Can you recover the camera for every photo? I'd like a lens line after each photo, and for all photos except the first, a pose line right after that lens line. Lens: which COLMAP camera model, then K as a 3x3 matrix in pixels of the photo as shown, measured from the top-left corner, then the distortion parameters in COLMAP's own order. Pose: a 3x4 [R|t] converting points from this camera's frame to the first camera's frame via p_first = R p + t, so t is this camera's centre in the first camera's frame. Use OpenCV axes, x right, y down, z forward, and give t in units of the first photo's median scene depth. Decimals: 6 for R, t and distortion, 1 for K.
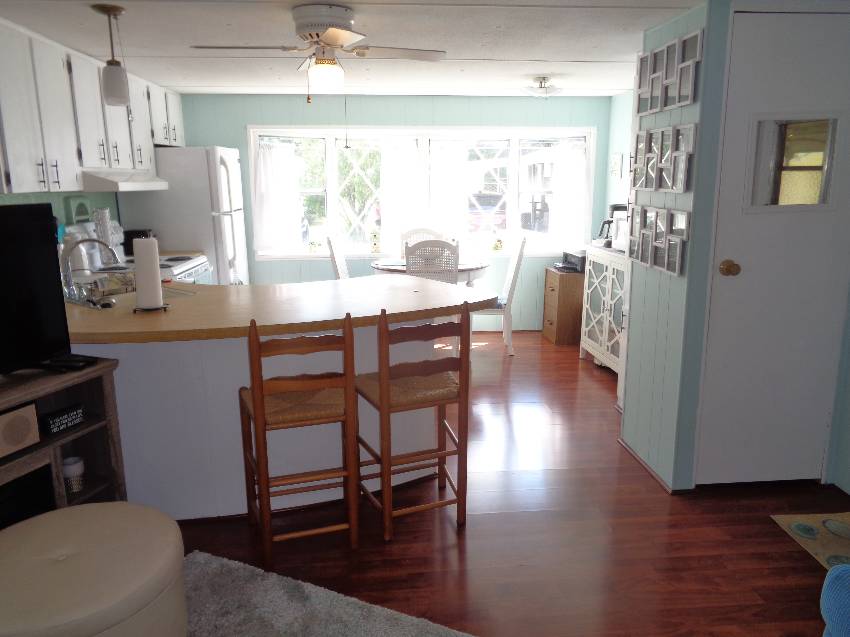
lens RADIAL K [[634.8, 0, 423.3], [0, 634.8, 315.1], [0, 0, 1]] dist [-0.000792, 0.008176]
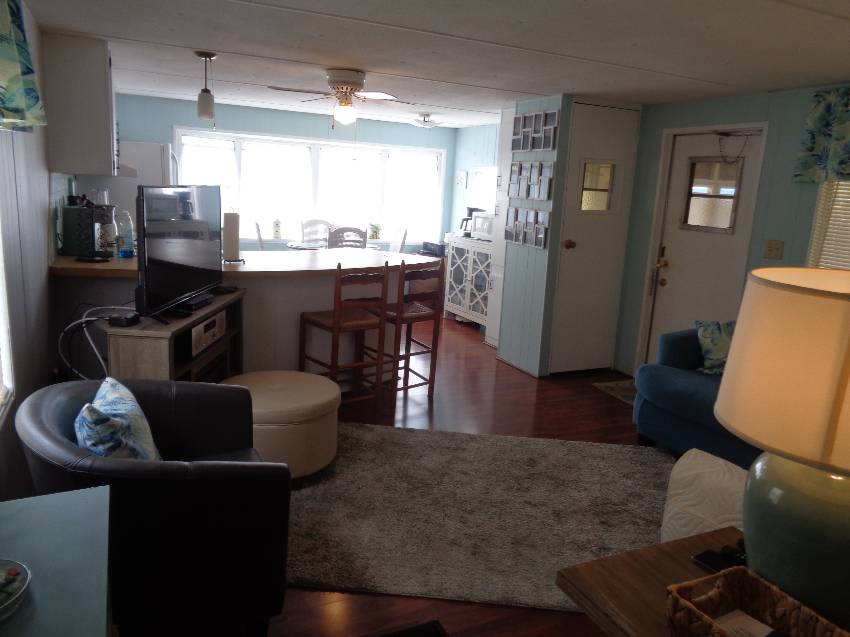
lens RADIAL K [[634.8, 0, 425.6], [0, 634.8, 318.7], [0, 0, 1]] dist [-0.000792, 0.008176]
pose [[0.935103, -0.015956, 0.354018, -0.425721], [0.016216, 0.999866, 0.002232, 0.100275], [-0.354006, 0.003653, 0.935236, -0.416575]]
